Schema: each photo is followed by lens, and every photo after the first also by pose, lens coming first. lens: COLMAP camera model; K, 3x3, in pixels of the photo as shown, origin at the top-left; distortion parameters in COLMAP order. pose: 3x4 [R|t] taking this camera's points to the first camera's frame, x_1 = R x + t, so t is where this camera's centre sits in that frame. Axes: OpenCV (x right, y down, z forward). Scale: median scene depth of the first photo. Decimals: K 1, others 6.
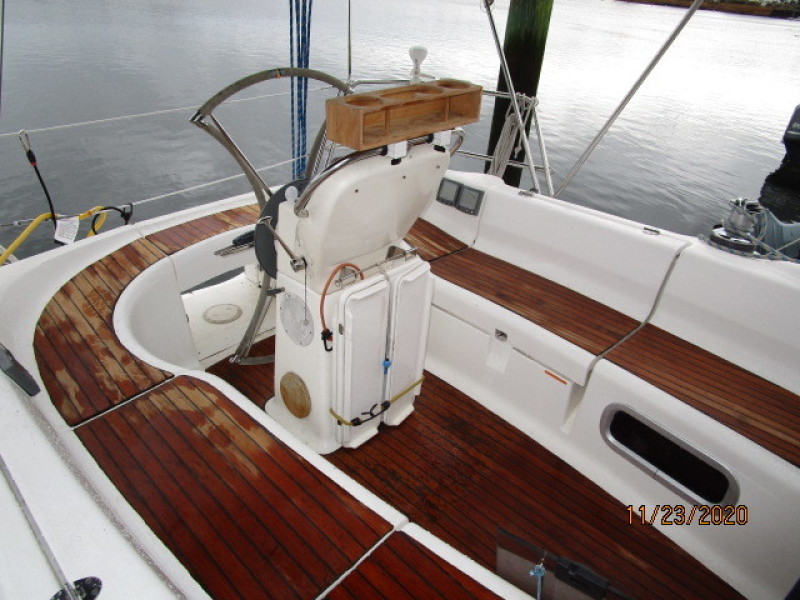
lens RADIAL K [[575.2, 0, 395.9], [0, 575.2, 298.6], [0, 0, 1]] dist [-0.004019, 0.003537]
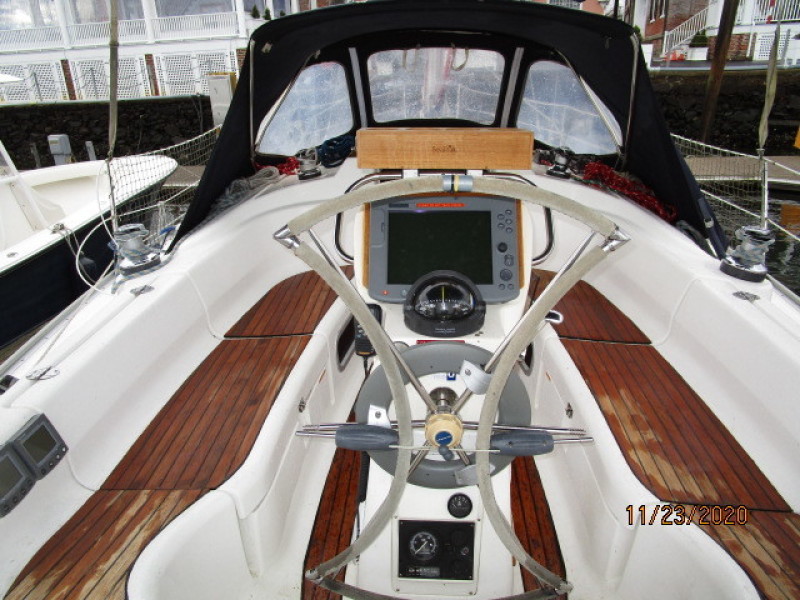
lens RADIAL K [[575.2, 0, 397.9], [0, 575.2, 299.5], [0, 0, 1]] dist [-0.004019, 0.003537]
pose [[-0.671862, -0.306024, 0.674501, -0.565727], [0.363892, 0.656793, 0.660458, -0.692164], [-0.645124, 0.689182, -0.329915, 1.270462]]
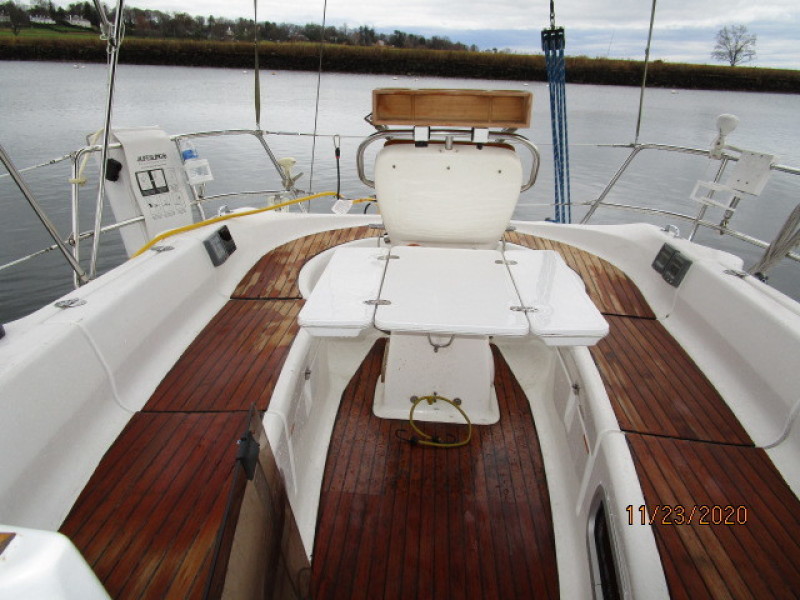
lens RADIAL K [[575.2, 0, 398.0], [0, 575.2, 302.0], [0, 0, 1]] dist [-0.004019, 0.003537]
pose [[0.662950, 0.272683, -0.697238, 0.679494], [-0.387776, 0.921717, -0.008232, 0.064553], [0.640412, 0.275829, 0.716792, 0.177626]]
